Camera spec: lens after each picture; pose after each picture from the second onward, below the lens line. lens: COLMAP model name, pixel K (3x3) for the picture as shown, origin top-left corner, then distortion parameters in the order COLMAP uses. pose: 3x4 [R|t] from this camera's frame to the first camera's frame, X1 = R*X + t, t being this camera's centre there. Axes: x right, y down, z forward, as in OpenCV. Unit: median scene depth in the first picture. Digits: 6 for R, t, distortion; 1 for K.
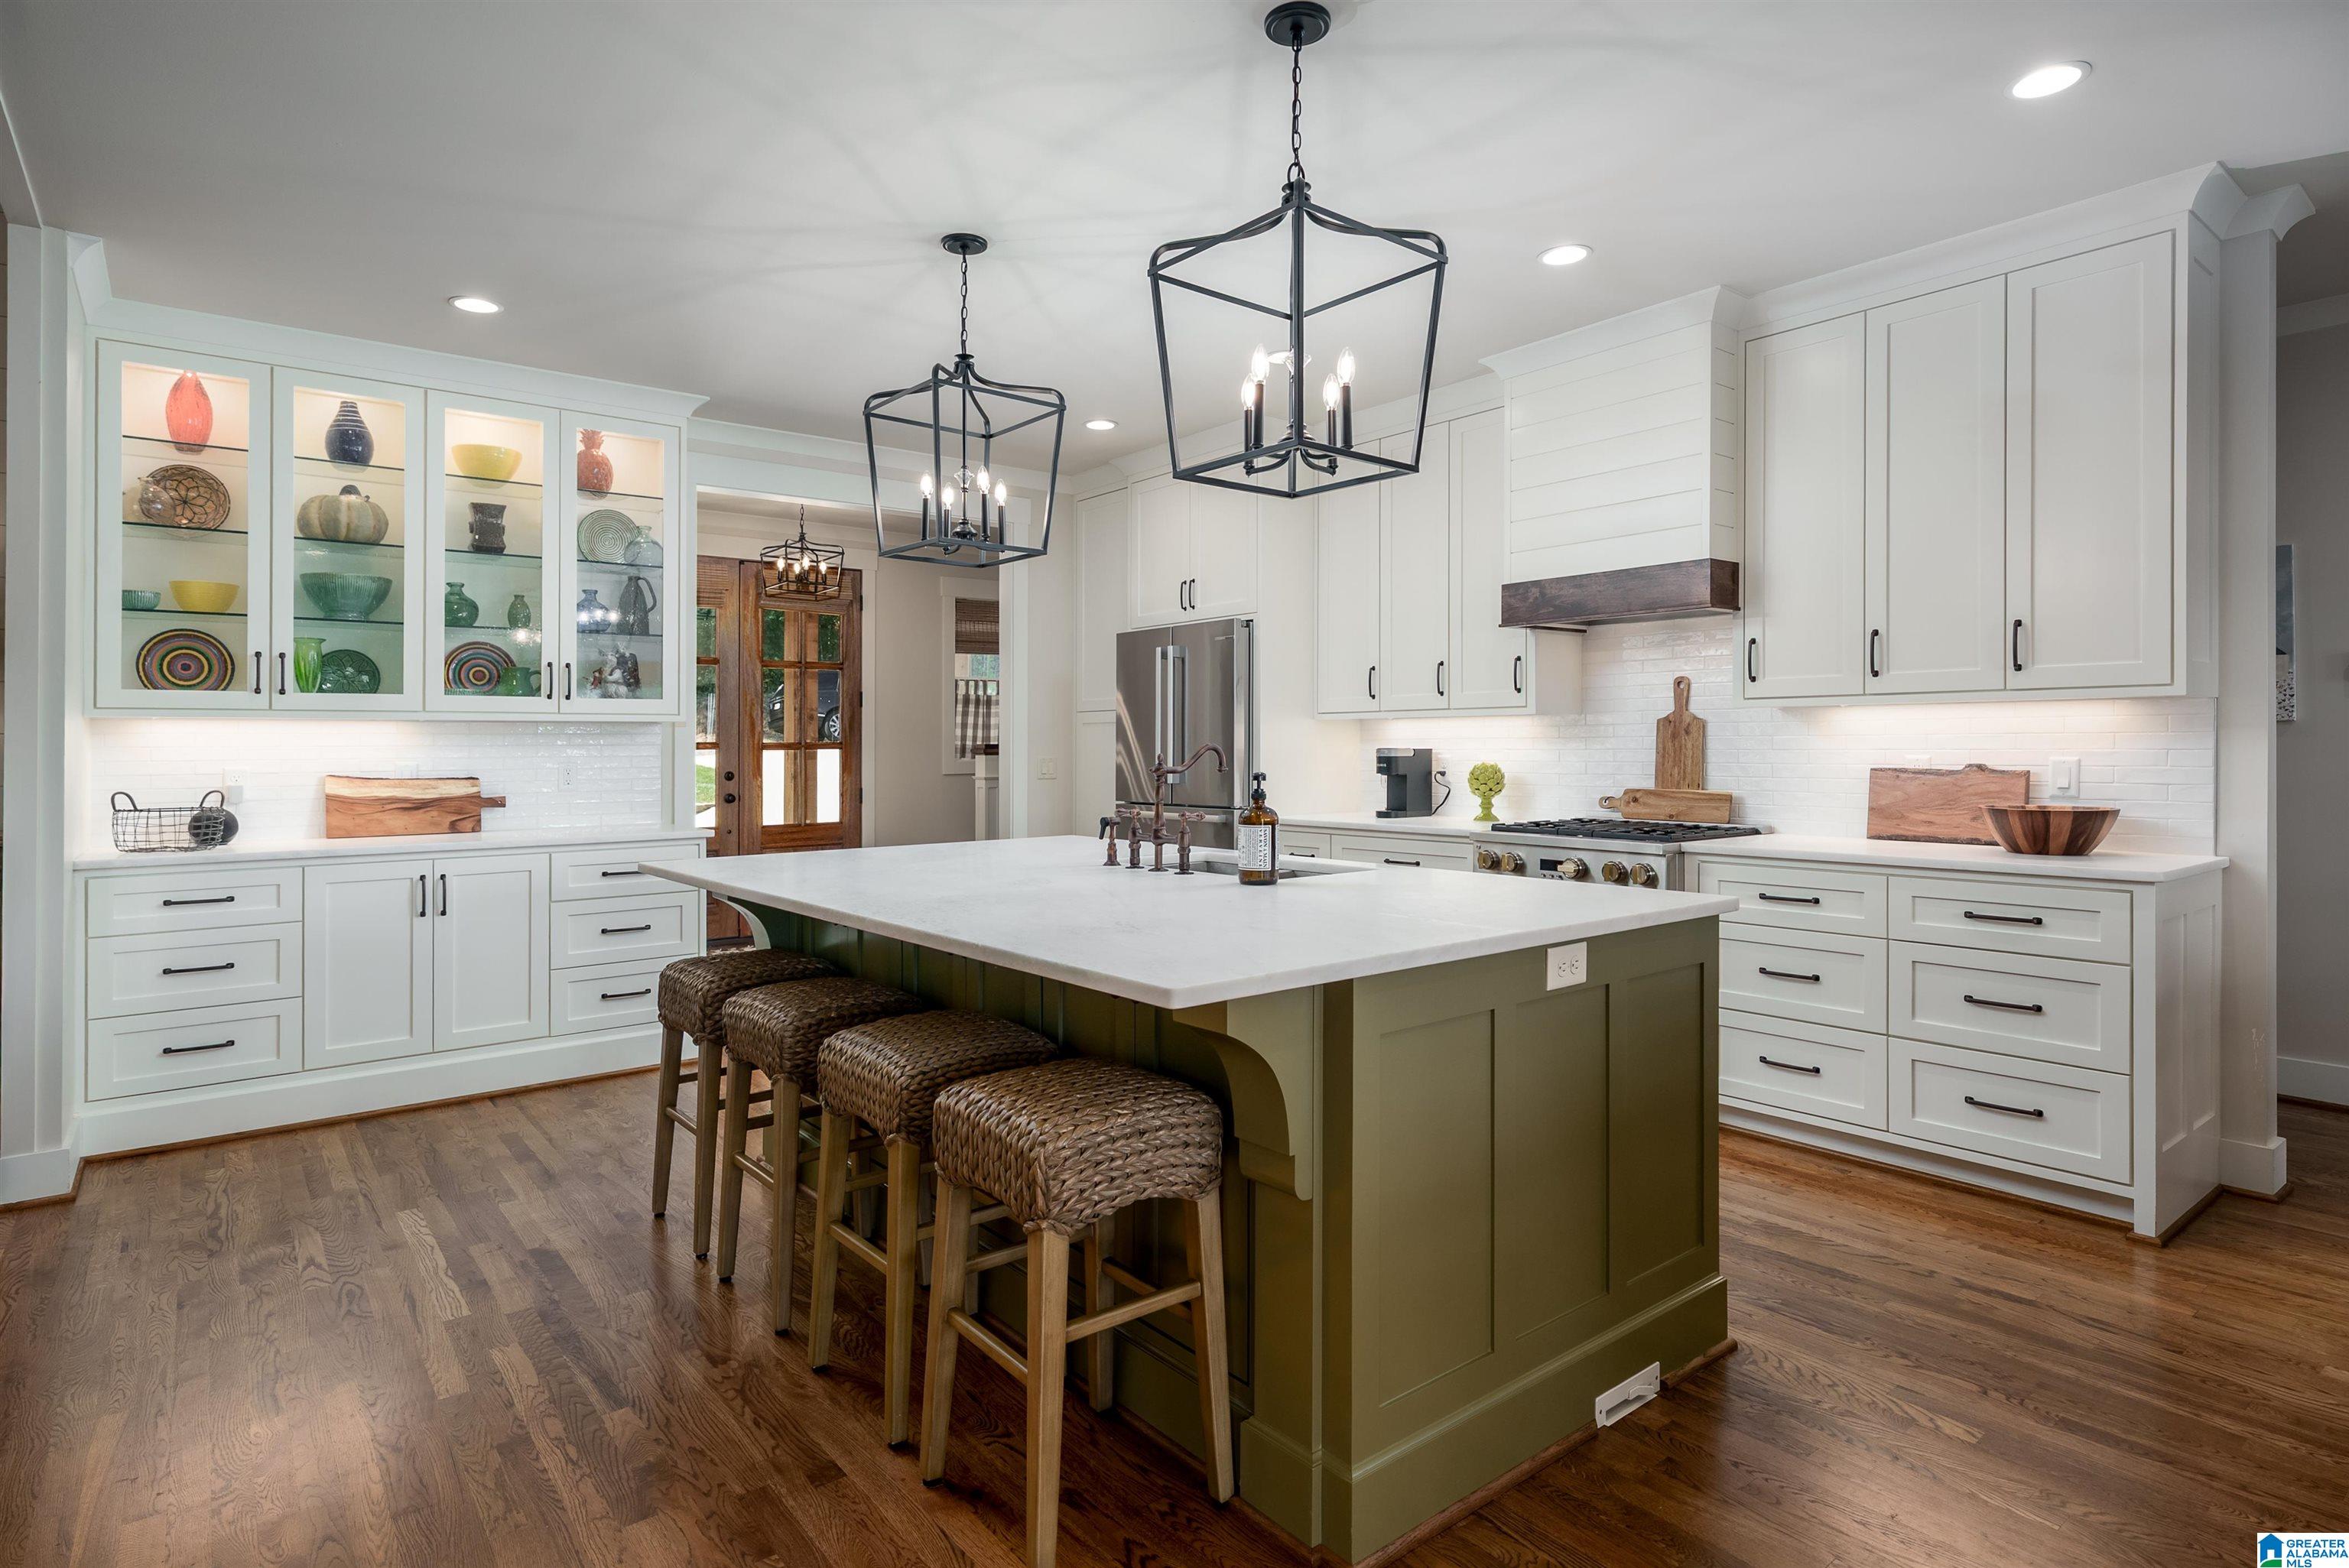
lens RADIAL K [[1231.4, 0, 1172.5], [0, 1231.4, 748.2], [0, 0, 1]] dist [0.004173, -0.000101]
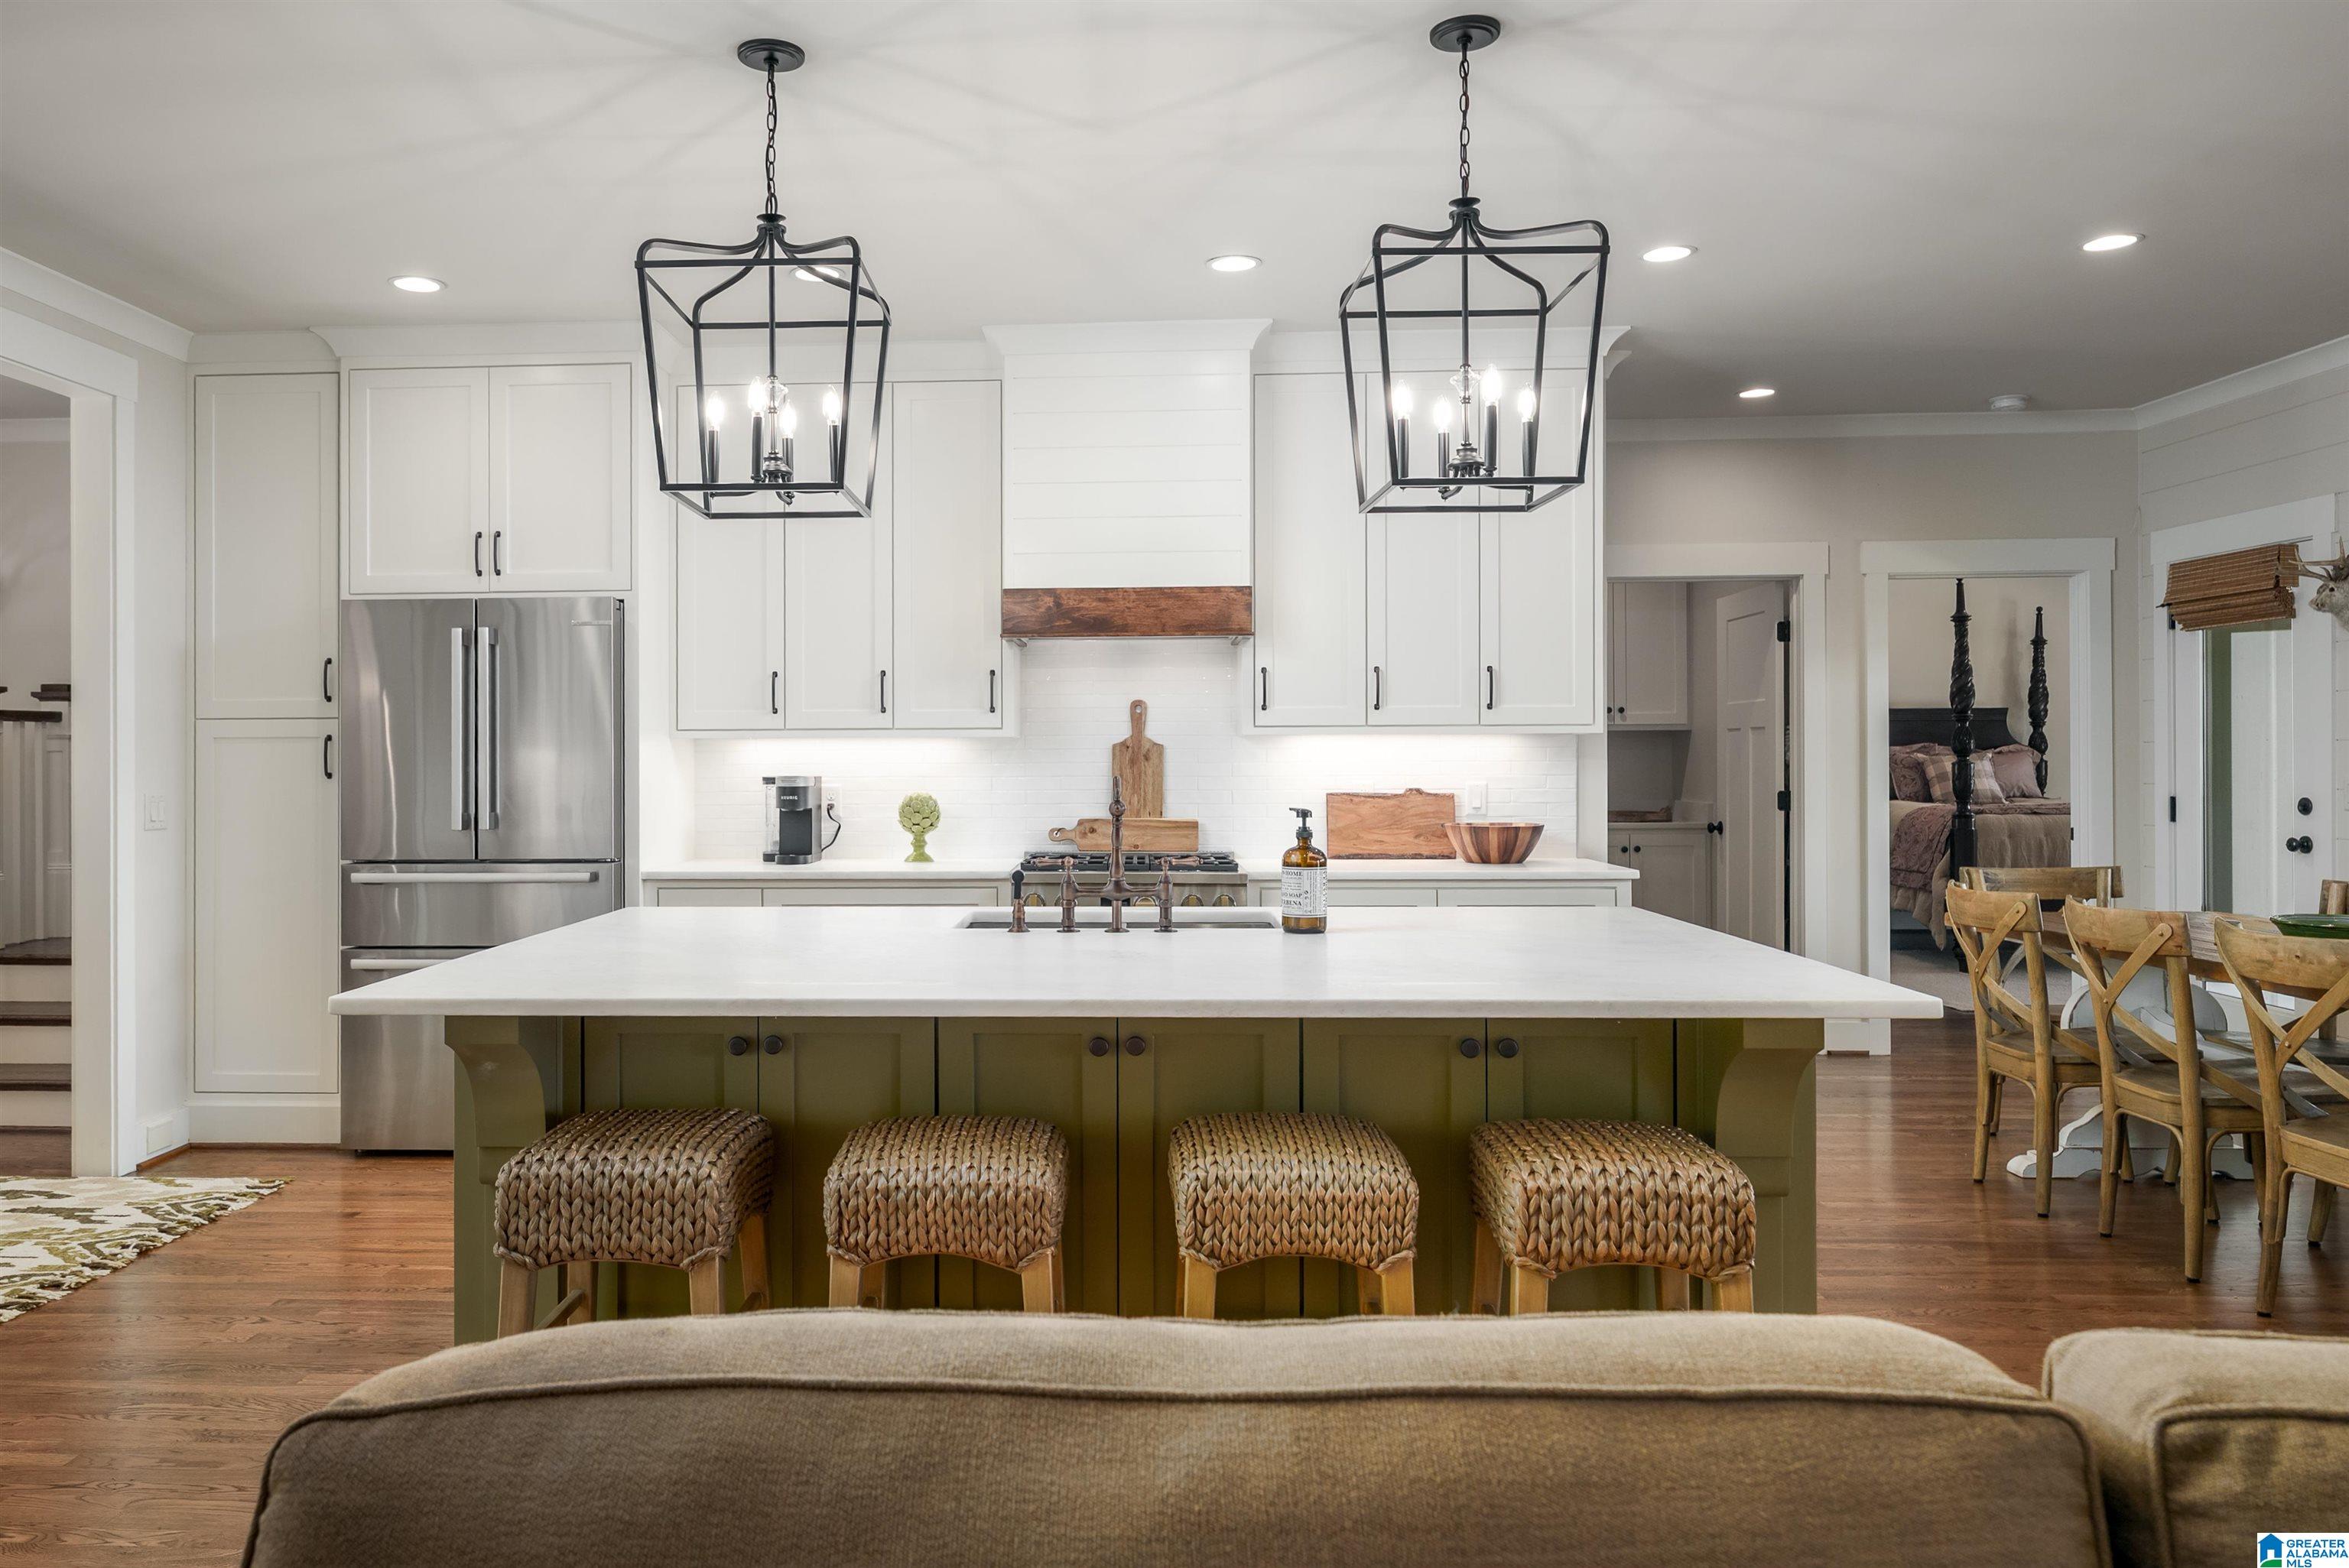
lens RADIAL K [[1628.4, 0, 1041.8], [0, 1628.4, 742.2], [0, 0, 1]] dist [0.000013, -0.000227]
pose [[0.667014, 0.008933, 0.744992, -0.593781], [0.002021, 0.999903, -0.013799, -0.008203], [-0.745043, 0.010710, 0.666931, 0.218313]]
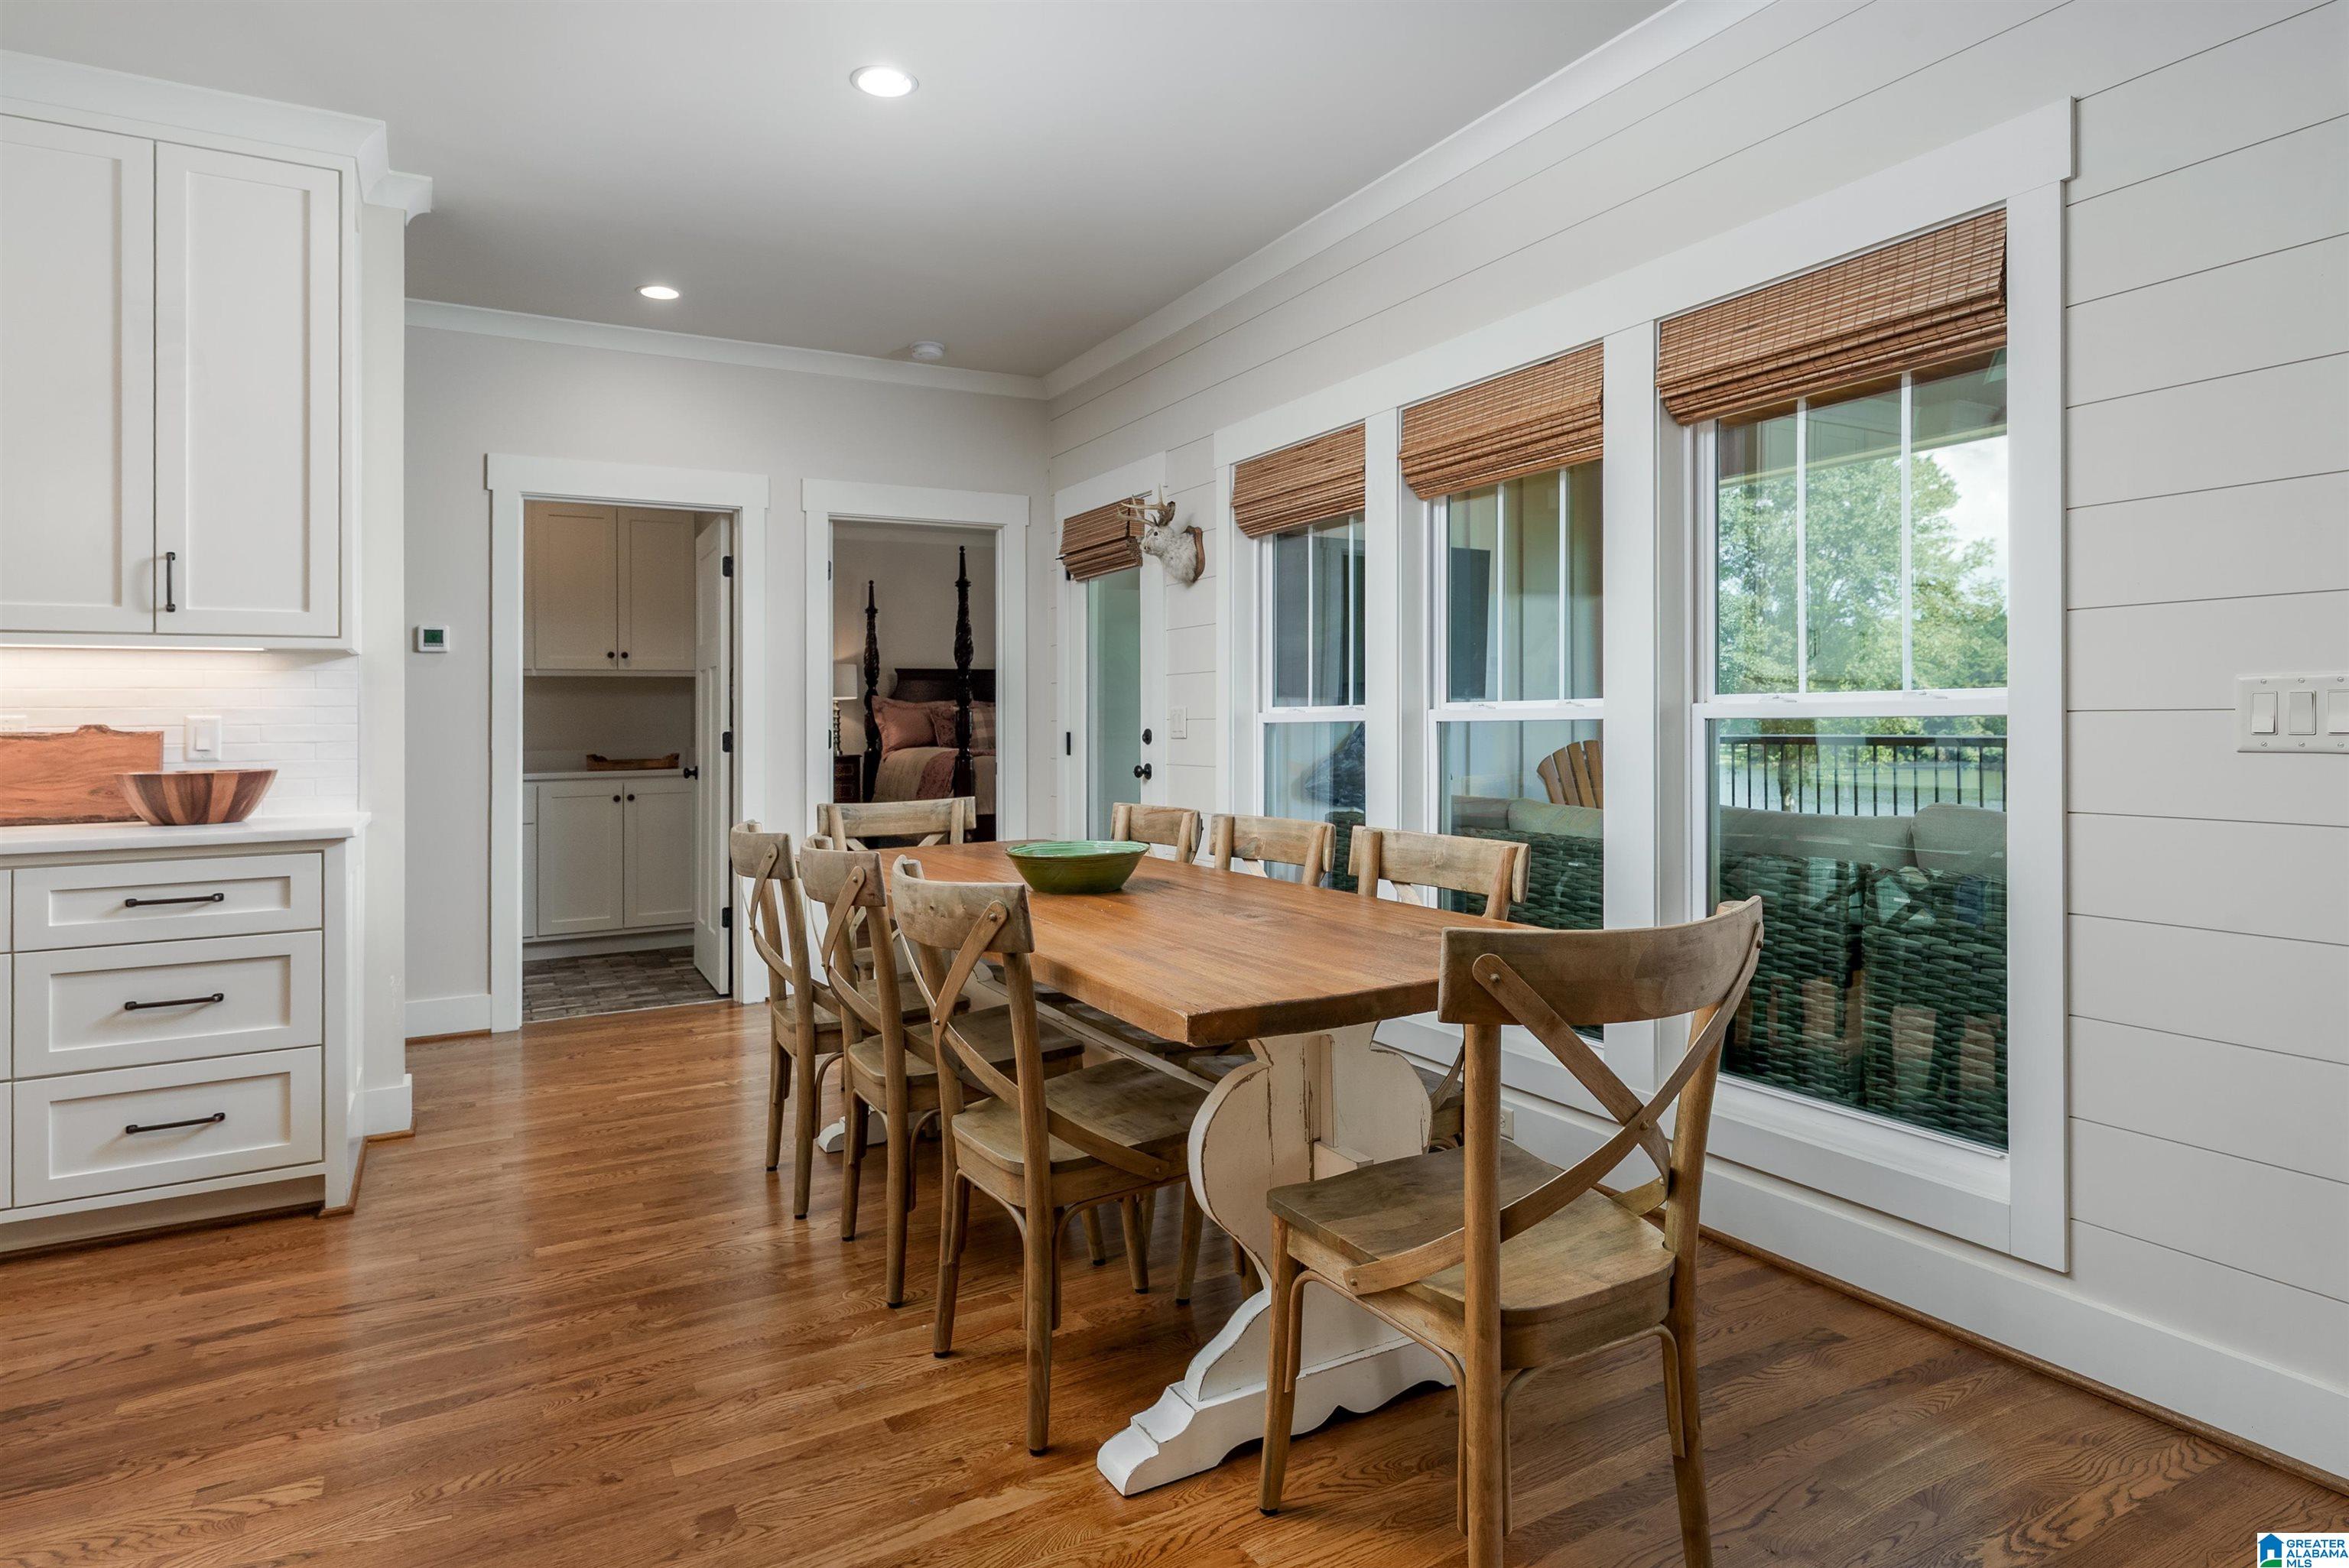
lens RADIAL K [[1289.6, 0, 1154.9], [0, 1289.6, 728.4], [0, 0, 1]] dist [0.005772, 0.001115]
pose [[0.171876, -0.001500, 0.985117, -0.064466], [0.012896, 0.999917, -0.000728, 0.021215], [-0.985034, 0.012829, 0.171881, 0.134345]]
